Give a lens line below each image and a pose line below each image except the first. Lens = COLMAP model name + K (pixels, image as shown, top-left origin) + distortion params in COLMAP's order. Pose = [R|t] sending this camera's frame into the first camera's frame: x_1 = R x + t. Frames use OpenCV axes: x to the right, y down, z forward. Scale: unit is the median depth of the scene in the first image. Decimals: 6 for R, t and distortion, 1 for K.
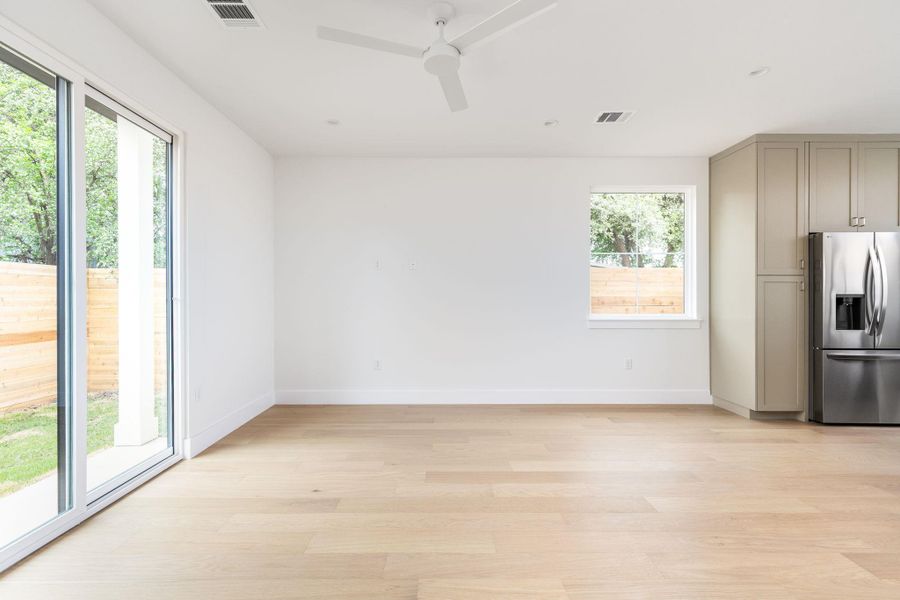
lens RADIAL K [[411.1, 0, 438.3], [0, 411.1, 298.0], [0, 0, 1]] dist [0.002840, 0.000368]
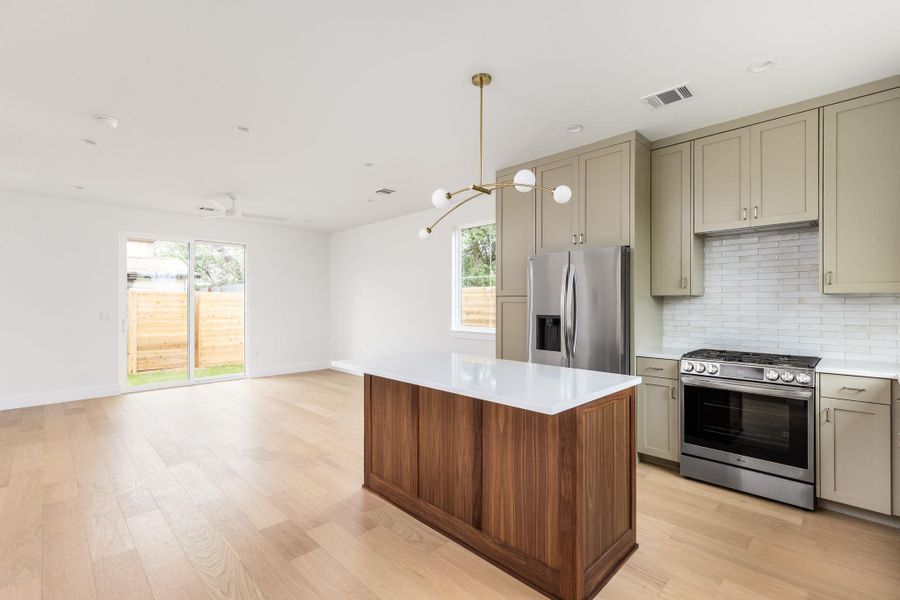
lens RADIAL K [[405.3, 0, 449.8], [0, 405.3, 305.1], [0, 0, 1]] dist [0.003758, -0.000168]
pose [[0.705876, 0.002996, -0.708329, 1.476364], [-0.002927, 0.999995, 0.001313, -0.033249], [0.708329, 0.001146, 0.705881, 0.129563]]
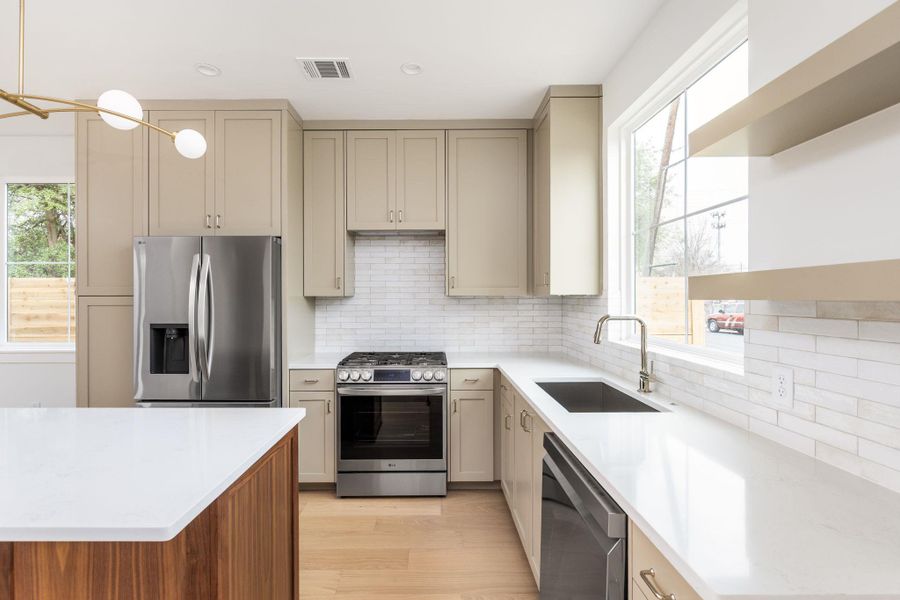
lens RADIAL K [[424.7, 0, 434.2], [0, 424.7, 297.2], [0, 0, 1]] dist [-0.002857, -0.000145]
pose [[0.999993, -0.001808, 0.003156, 1.403033], [0.001815, 0.999996, -0.002107, -0.050455], [-0.003152, 0.002113, 0.999993, 0.259917]]
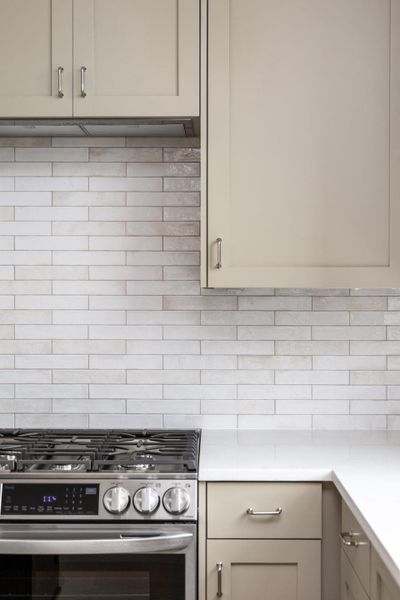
lens RADIAL K [[859.8, 0, 200.0], [0, 859.8, 300.0], [0, 0, 1]] dist [0.005862, 0.012734]
pose [[0.999964, 0.003769, -0.007559, 1.433019], [-0.003692, 0.999941, 0.010239, -0.052835], [0.007598, -0.010211, 0.999919, 0.440510]]
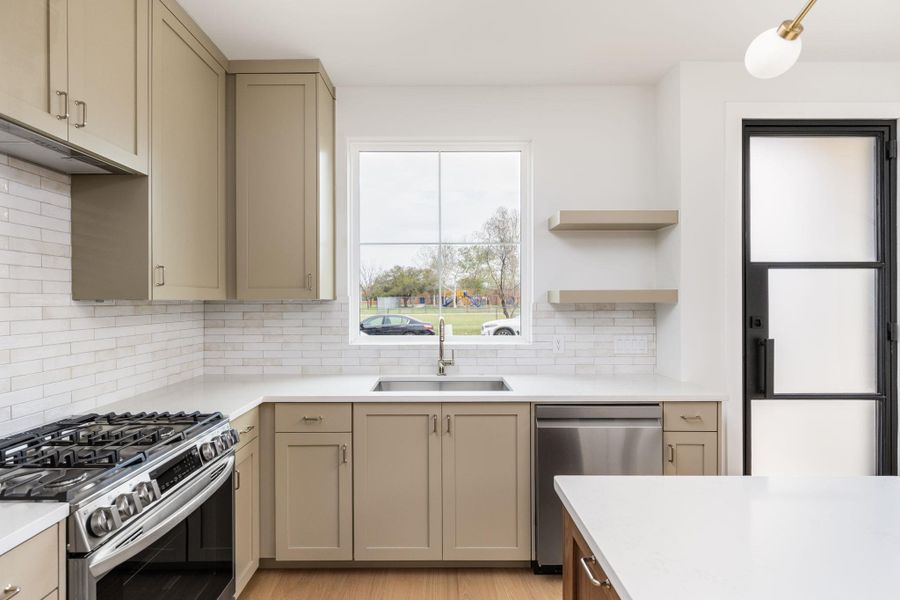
lens RADIAL K [[432.2, 0, 437.9], [0, 432.2, 302.6], [0, 0, 1]] dist [0.000658, 0.000010]
pose [[-0.000716, -0.001995, 0.999998, 0.976187], [0.004589, 0.999987, 0.001998, -0.051906], [-0.999989, 0.004591, -0.000706, 0.790637]]
